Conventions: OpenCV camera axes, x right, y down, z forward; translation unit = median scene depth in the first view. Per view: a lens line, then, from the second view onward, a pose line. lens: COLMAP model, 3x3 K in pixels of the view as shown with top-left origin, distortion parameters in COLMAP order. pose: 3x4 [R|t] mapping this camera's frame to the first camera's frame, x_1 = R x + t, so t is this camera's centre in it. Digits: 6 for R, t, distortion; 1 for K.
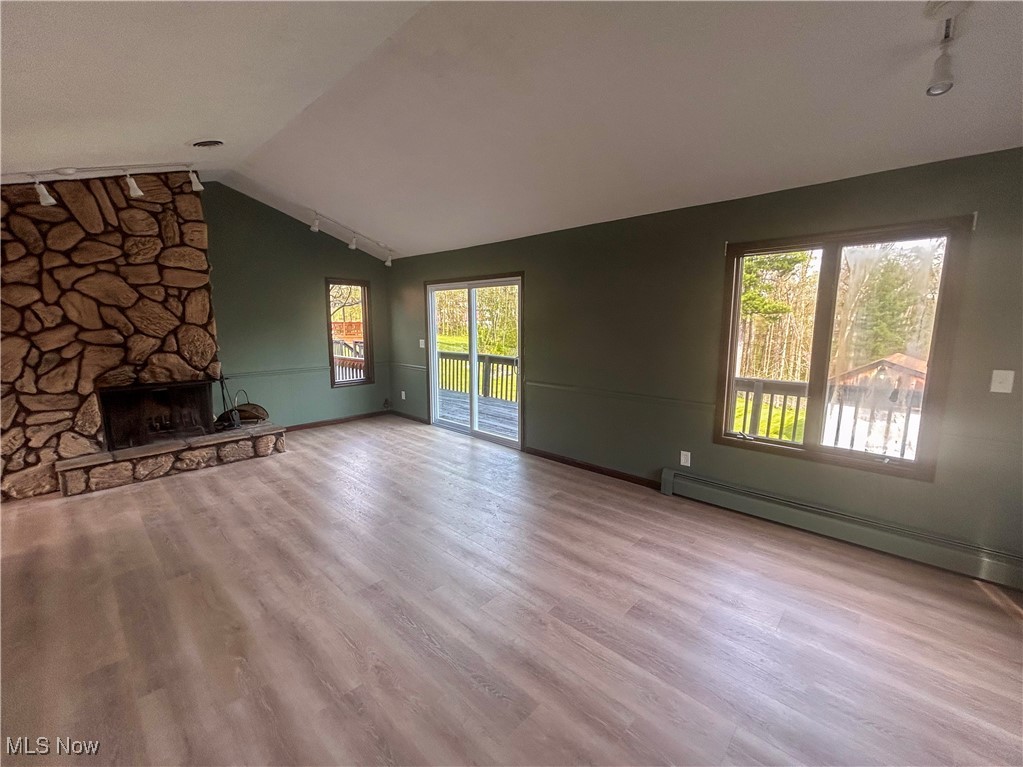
lens RADIAL K [[420.7, 0, 515.6], [0, 420.7, 385.6], [0, 0, 1]] dist [-0.003248, 0.001696]
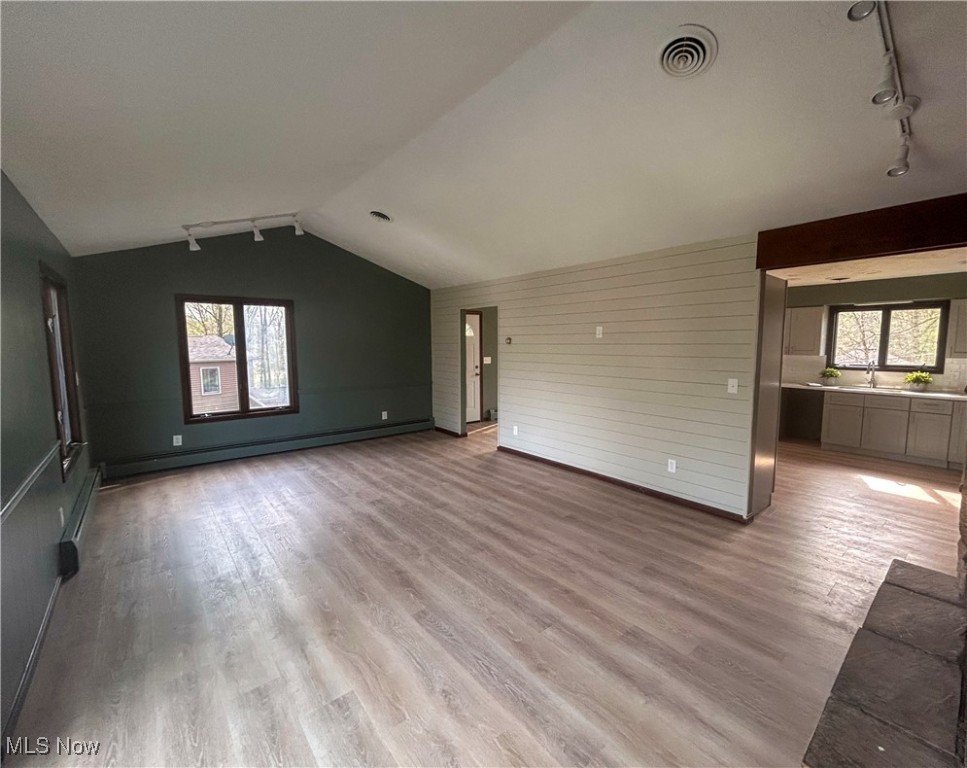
lens RADIAL K [[409.9, 0, 483.3], [0, 409.9, 383.0], [0, 0, 1]] dist [-0.000297, -0.000067]
pose [[-0.985625, -0.014840, 0.168298, -0.621332], [0.028239, 0.967651, 0.250707, -0.299241], [-0.166574, 0.251855, -0.953322, 1.915649]]
